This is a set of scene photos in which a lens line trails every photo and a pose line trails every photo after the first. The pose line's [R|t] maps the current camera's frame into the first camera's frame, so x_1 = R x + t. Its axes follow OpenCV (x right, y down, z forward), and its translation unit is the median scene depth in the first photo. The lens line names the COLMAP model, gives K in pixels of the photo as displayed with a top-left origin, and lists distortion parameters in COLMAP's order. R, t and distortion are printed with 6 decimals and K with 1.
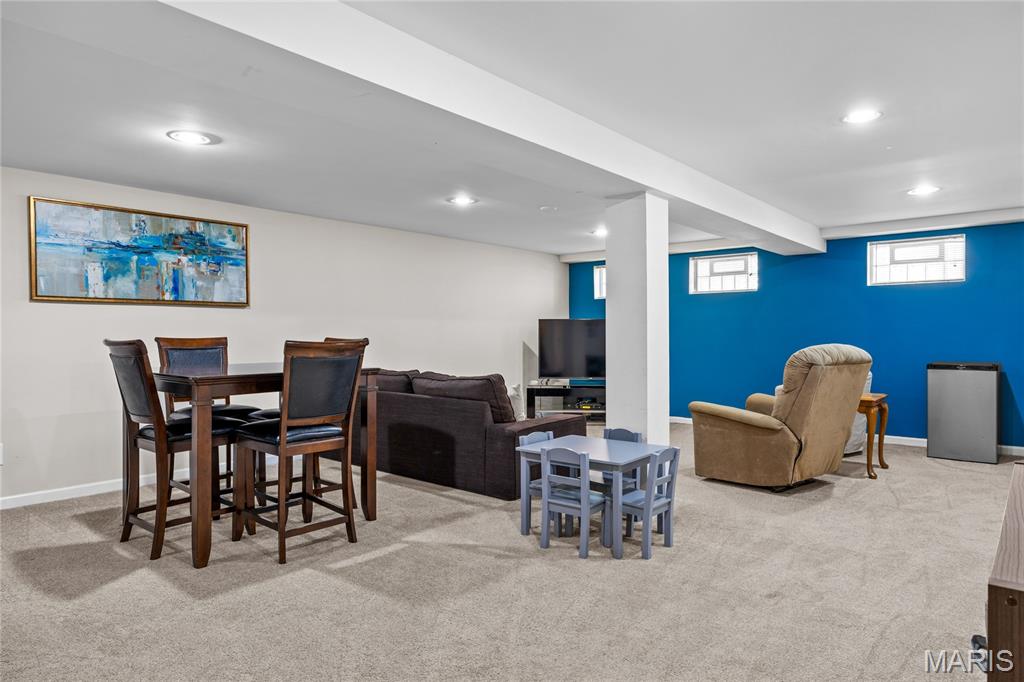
lens RADIAL K [[617.8, 0, 509.0], [0, 617.8, 340.6], [0, 0, 1]] dist [0.009629, 0.000087]
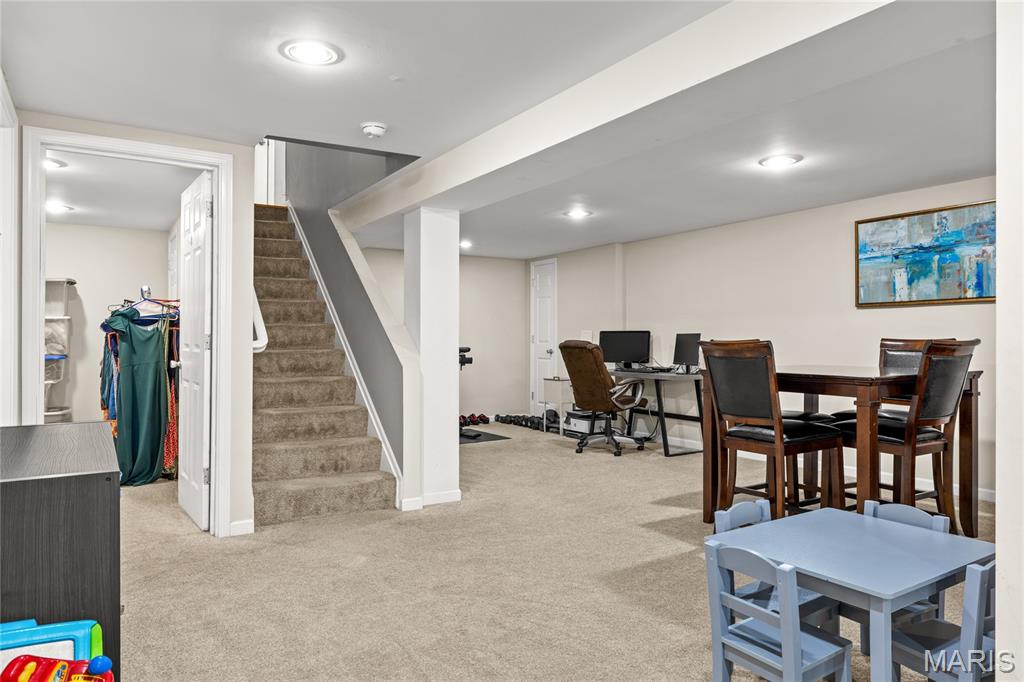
lens RADIAL K [[659.5, 0, 511.4], [0, 659.5, 336.2], [0, 0, 1]] dist [-0.000315, 0.000613]
pose [[-0.287079, 0.002681, -0.957903, 0.600183], [-0.002825, 0.999989, 0.003645, -0.011418], [0.957903, 0.003753, -0.287069, 0.670383]]
